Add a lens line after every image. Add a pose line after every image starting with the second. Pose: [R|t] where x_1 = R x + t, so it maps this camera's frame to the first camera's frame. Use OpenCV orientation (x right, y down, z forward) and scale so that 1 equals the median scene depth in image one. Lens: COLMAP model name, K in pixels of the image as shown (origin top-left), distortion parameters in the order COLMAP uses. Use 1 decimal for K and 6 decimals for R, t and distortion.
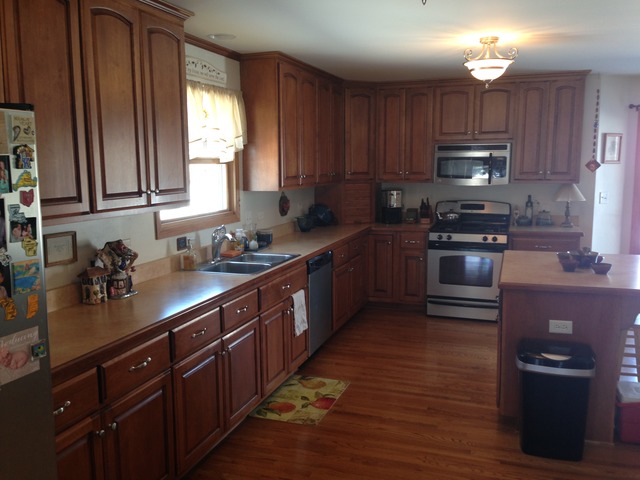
lens RADIAL K [[603.1, 0, 320.0], [0, 603.1, 240.0], [0, 0, 1]] dist [0.124662, 0.000128]
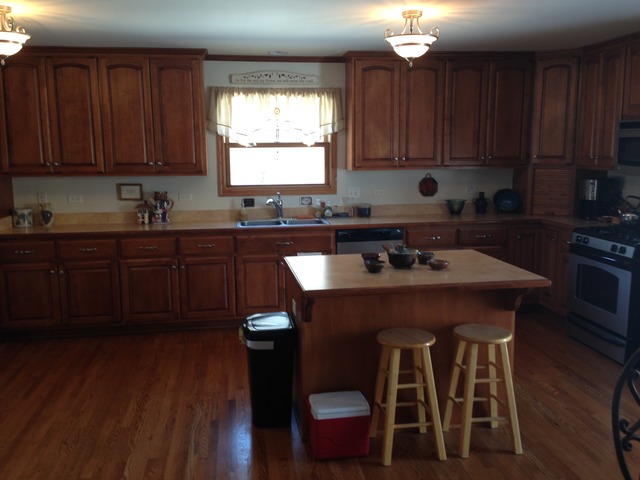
lens RADIAL K [[604.7, 0, 320.0], [0, 604.7, 240.0], [0, 0, 1]] dist [0.076480, 0.002440]
pose [[0.447039, 0.135732, -0.884157, 1.025431], [-0.112459, 0.989106, 0.094983, -0.056177], [0.887417, 0.056971, 0.457433, 0.447657]]
